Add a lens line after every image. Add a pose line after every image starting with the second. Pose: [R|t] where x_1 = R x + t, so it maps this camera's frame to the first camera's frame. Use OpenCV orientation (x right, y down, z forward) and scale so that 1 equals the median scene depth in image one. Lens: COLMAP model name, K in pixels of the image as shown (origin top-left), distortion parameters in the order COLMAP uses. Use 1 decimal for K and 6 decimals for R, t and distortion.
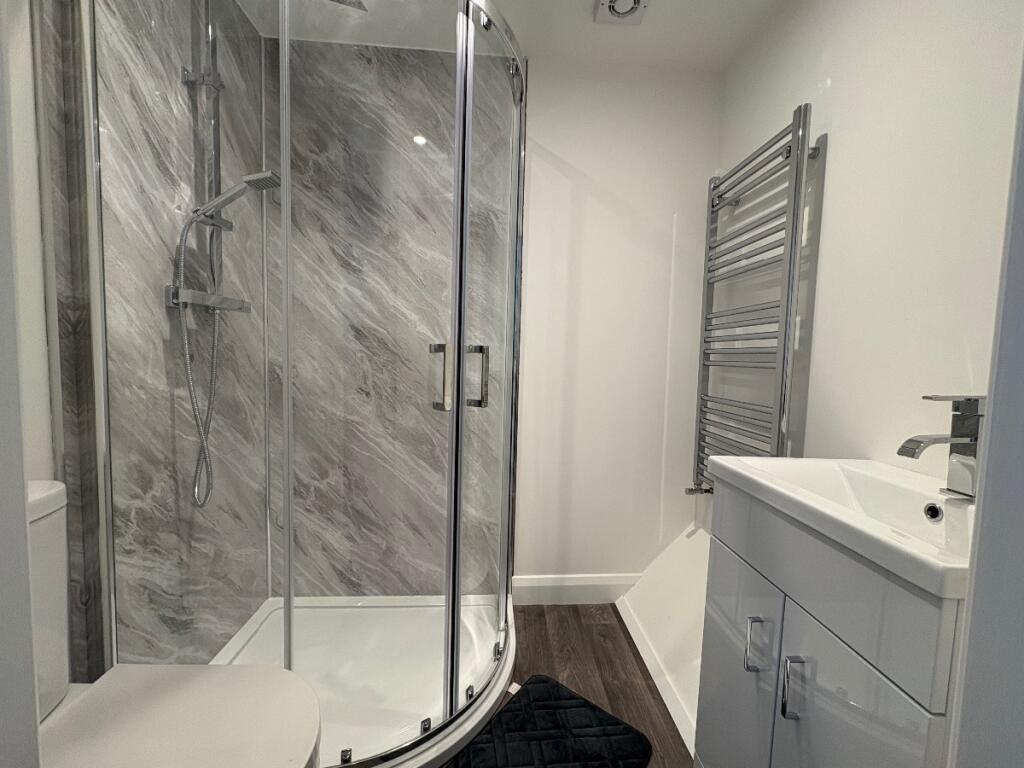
lens RADIAL K [[405.6, 0, 514.0], [0, 405.6, 383.5], [0, 0, 1]] dist [-0.010138, 0.001472]
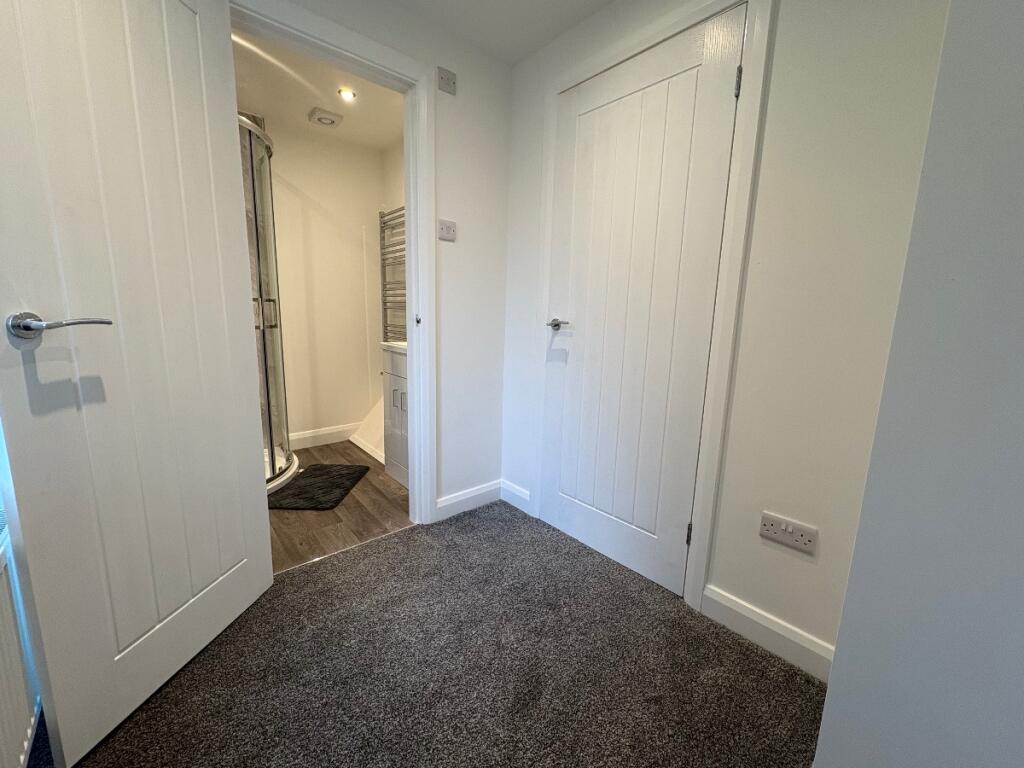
lens RADIAL K [[405.6, 0, 510.1], [0, 405.6, 379.8], [0, 0, 1]] dist [-0.010138, 0.001472]
pose [[0.792180, -0.110572, 0.600187, -0.276098], [0.038634, 0.990563, 0.131499, 0.064925], [-0.609063, -0.080983, 0.788976, -0.986415]]
